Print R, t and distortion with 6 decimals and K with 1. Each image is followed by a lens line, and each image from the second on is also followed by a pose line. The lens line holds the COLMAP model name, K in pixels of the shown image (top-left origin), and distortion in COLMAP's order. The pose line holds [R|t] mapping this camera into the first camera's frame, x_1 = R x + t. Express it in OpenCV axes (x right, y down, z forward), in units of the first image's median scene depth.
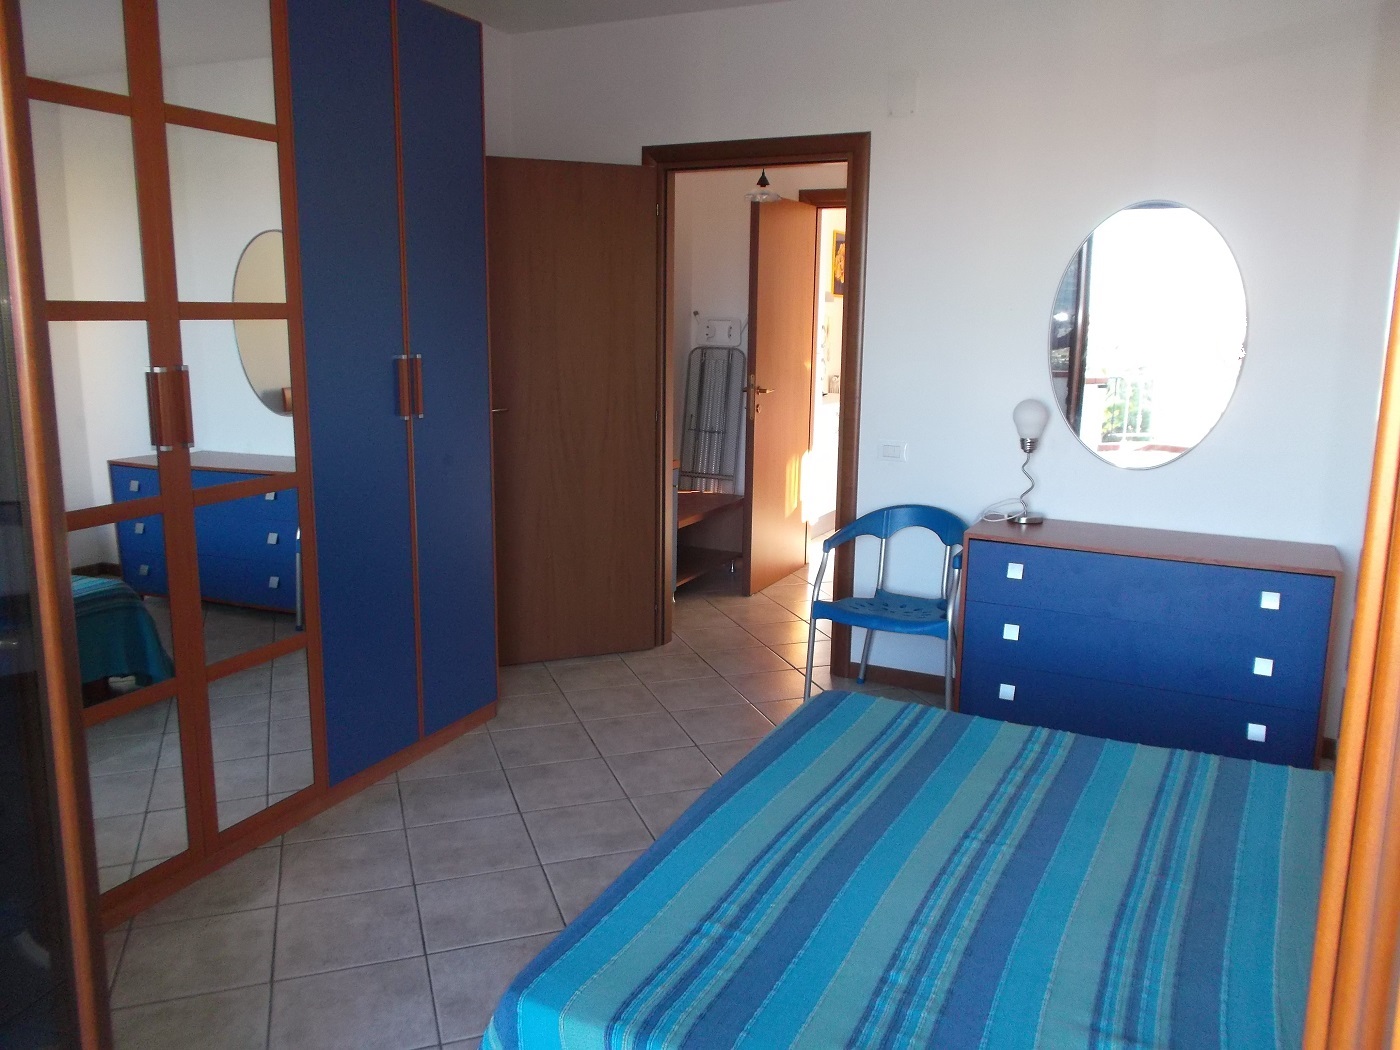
lens RADIAL K [[1103.1, 0, 696.6], [0, 1103.1, 519.8], [0, 0, 1]] dist [-0.002936, -0.003971]
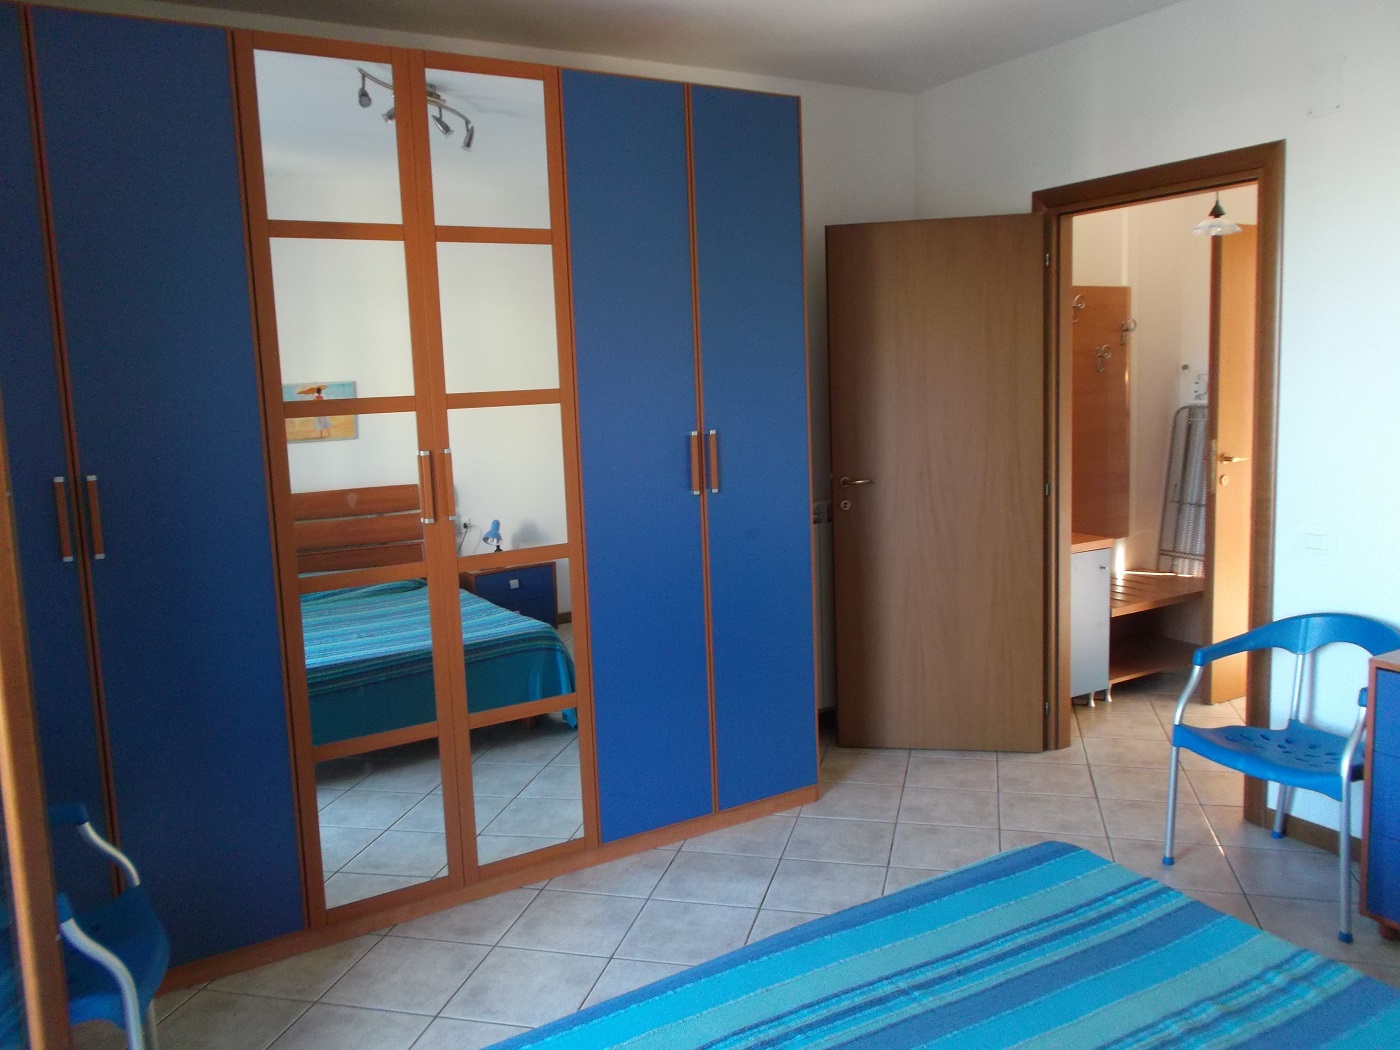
lens RADIAL K [[1103.1, 0, 696.6], [0, 1103.1, 519.8], [0, 0, 1]] dist [-0.002936, -0.003971]
pose [[0.835527, 0.031368, -0.548553, 0.243184], [-0.058237, 0.997801, -0.031646, -0.028854], [0.546354, 0.058388, 0.835517, 0.121613]]
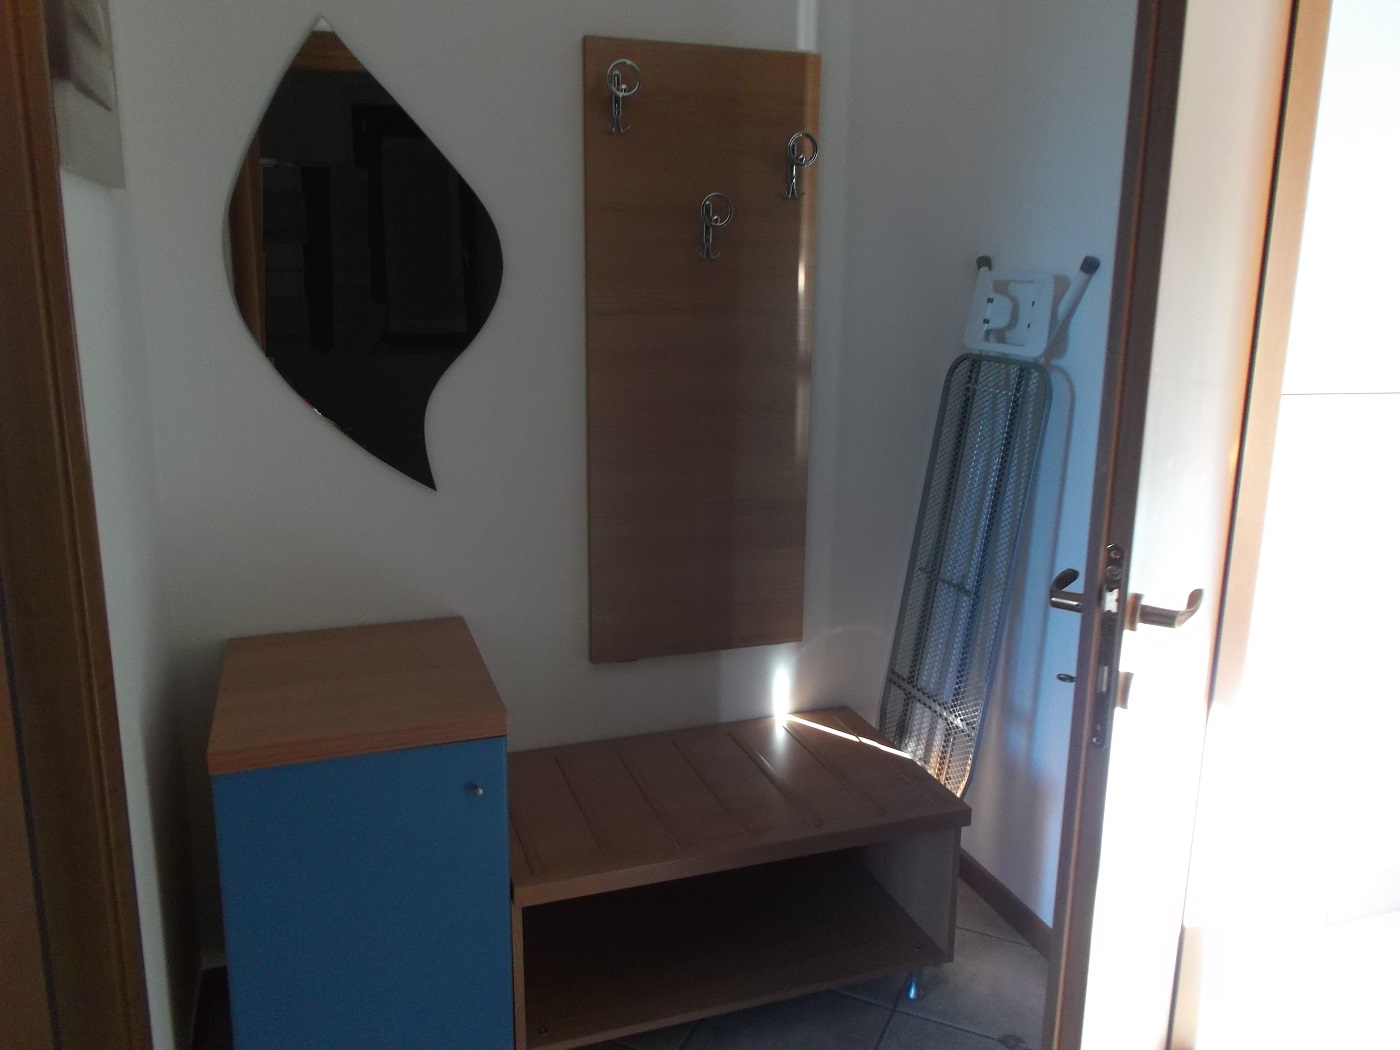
lens RADIAL K [[1103.1, 0, 696.6], [0, 1103.1, 519.8], [0, 0, 1]] dist [-0.002936, -0.003971]
pose [[0.745060, 0.151532, -0.649557, 0.281537], [-0.134608, 0.987974, 0.076080, -0.182577], [0.653274, 0.030751, 0.756497, 1.029349]]
